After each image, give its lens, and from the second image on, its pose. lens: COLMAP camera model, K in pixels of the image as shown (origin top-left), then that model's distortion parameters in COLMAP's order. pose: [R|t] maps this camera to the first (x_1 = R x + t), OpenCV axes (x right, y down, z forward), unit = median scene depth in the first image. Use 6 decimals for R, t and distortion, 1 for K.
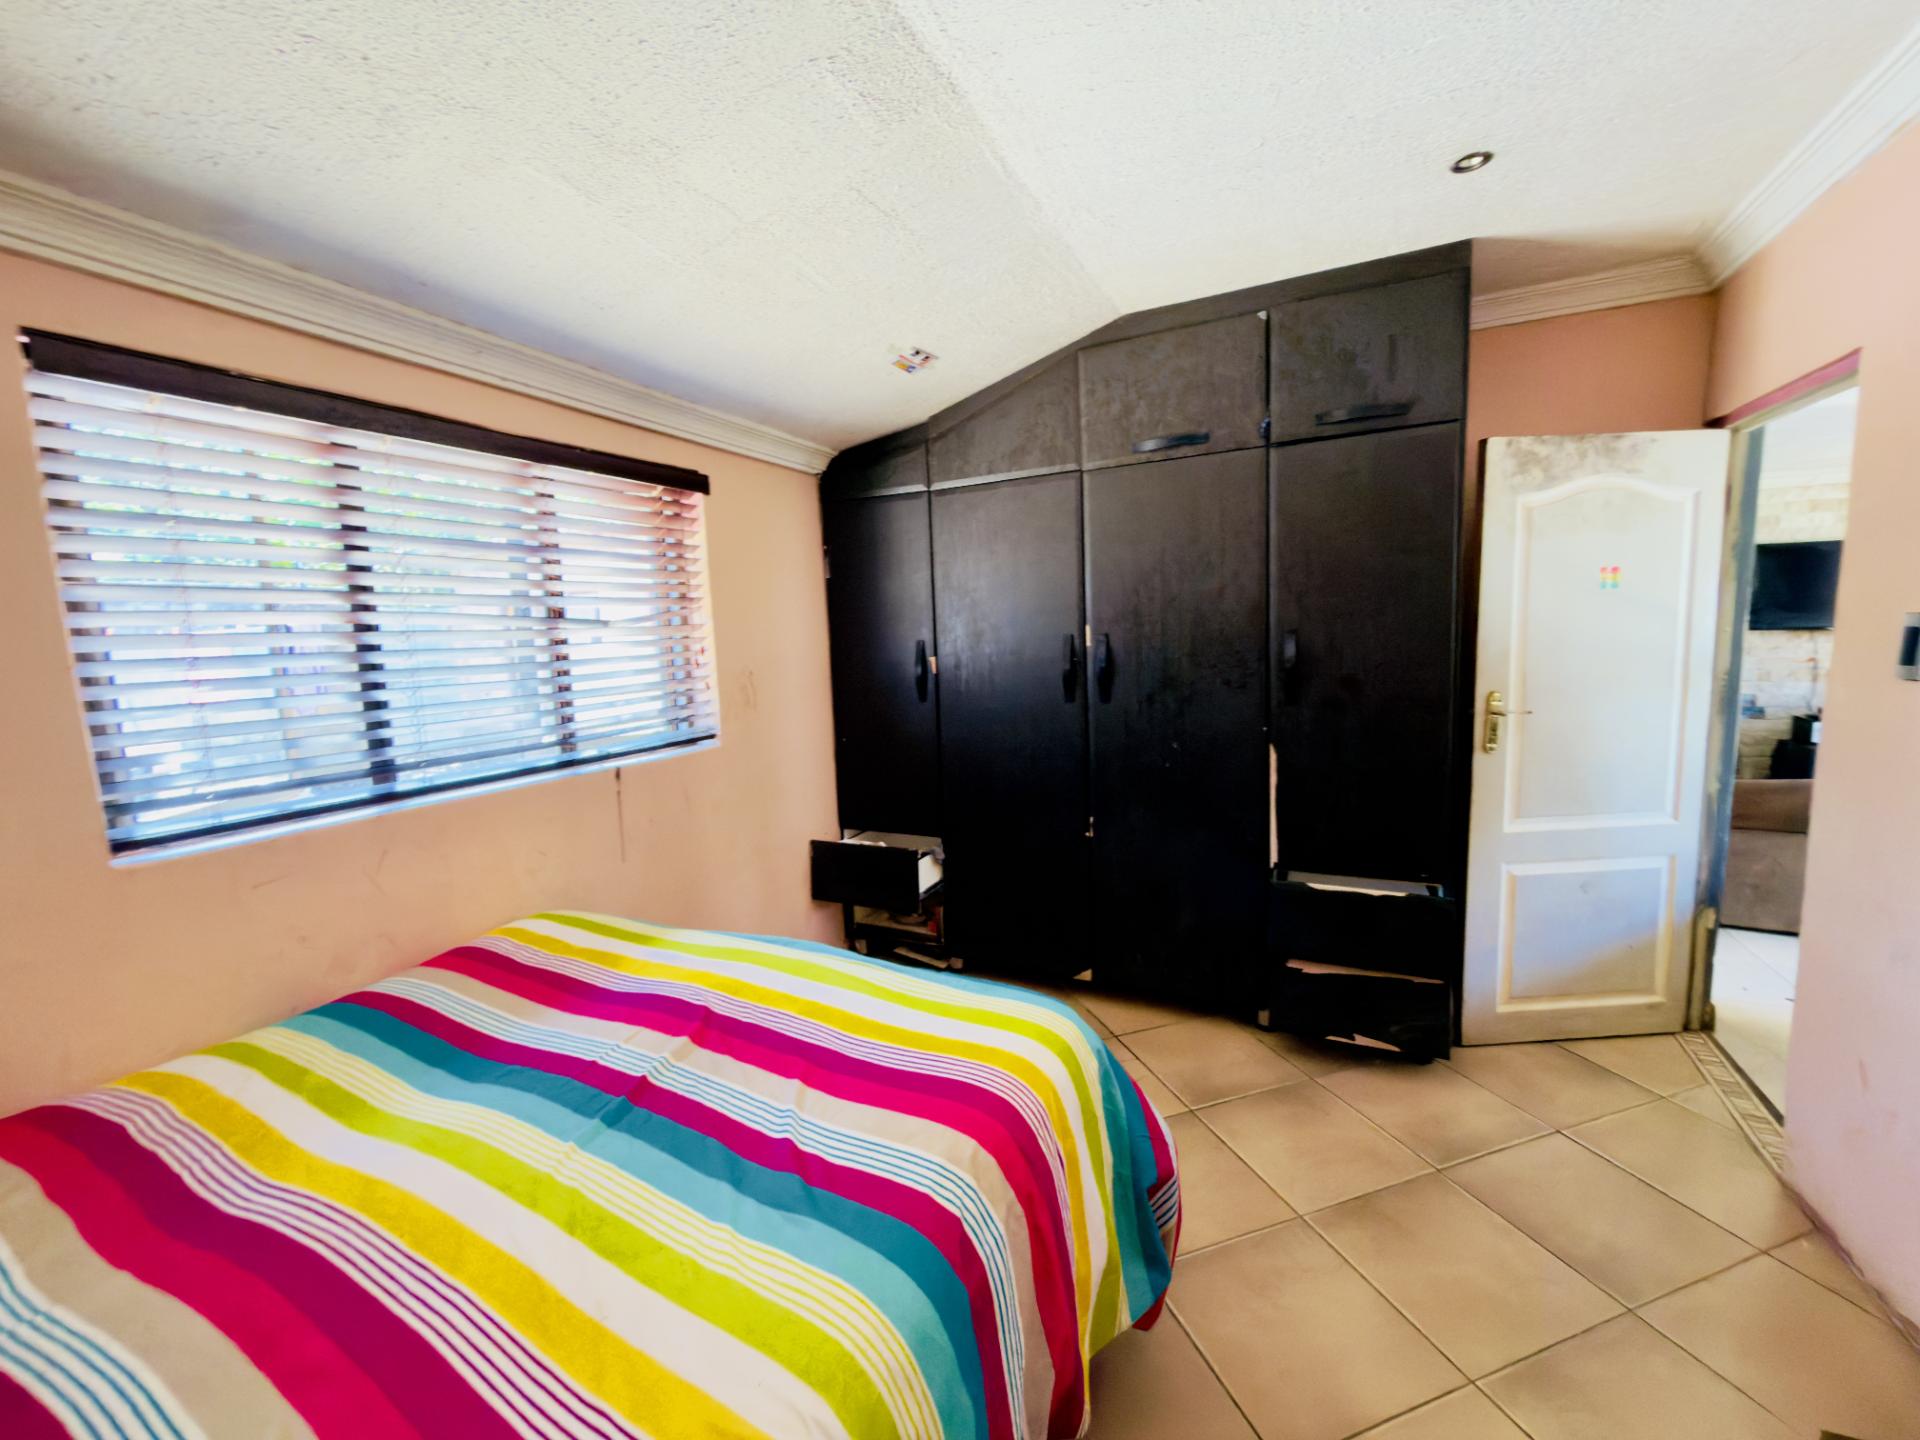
lens RADIAL K [[773.1, 0, 964.3], [0, 773.1, 722.8], [0, 0, 1]] dist [0.004104, -0.000907]
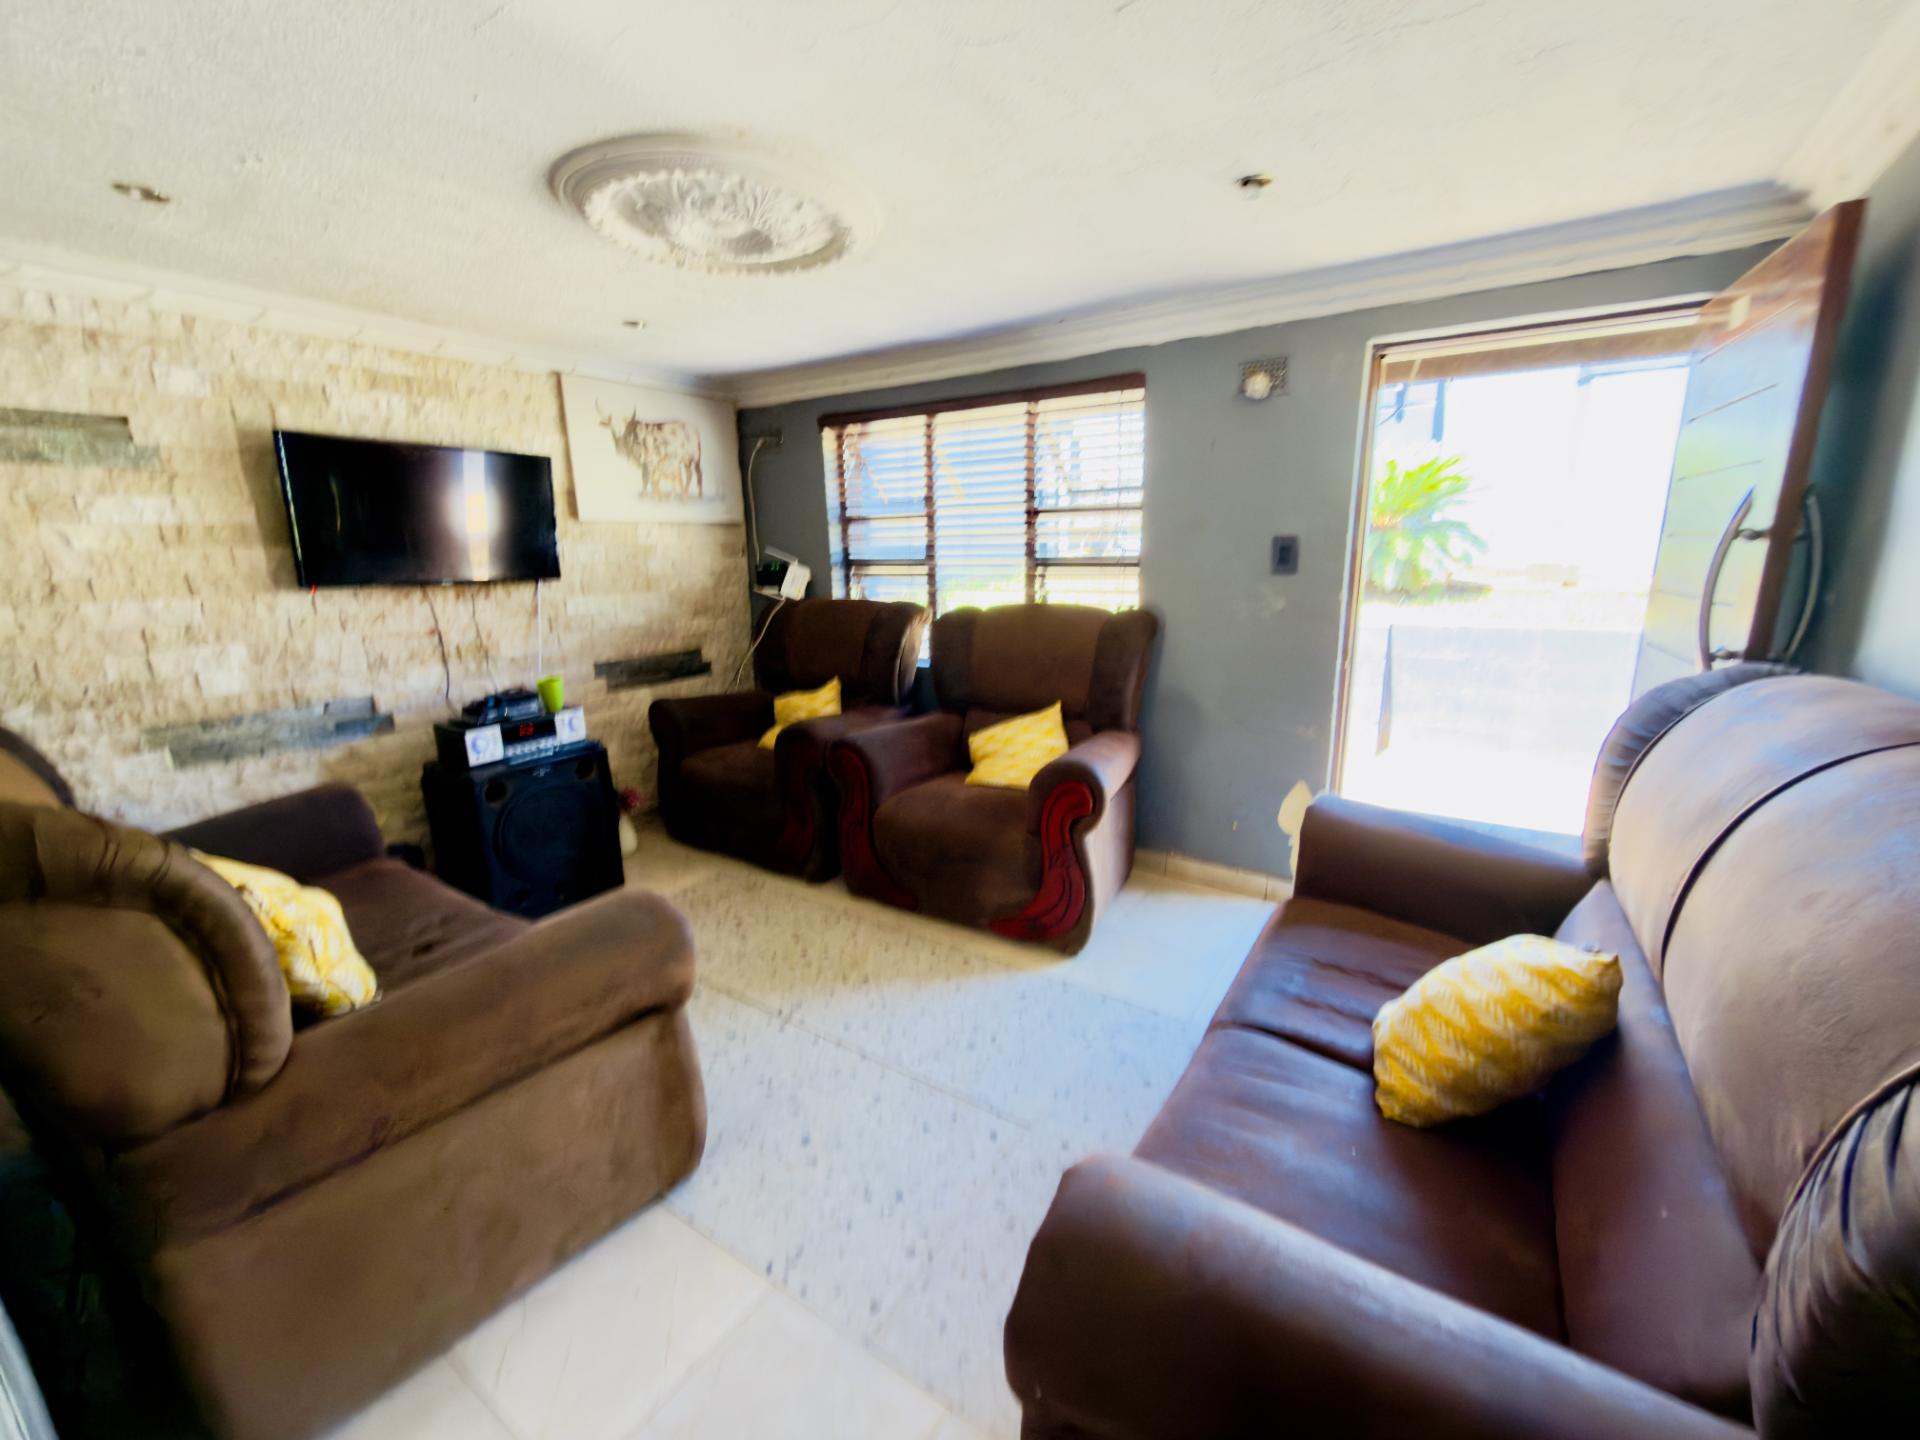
lens RADIAL K [[773.1, 0, 960.8], [0, 773.1, 722.8], [0, 0, 1]] dist [0.004104, -0.000907]
pose [[0.140647, -0.181442, 0.973292, 0.504775], [0.141442, 0.976663, 0.161631, -0.048915], [-0.979904, 0.114931, 0.163028, 0.466293]]
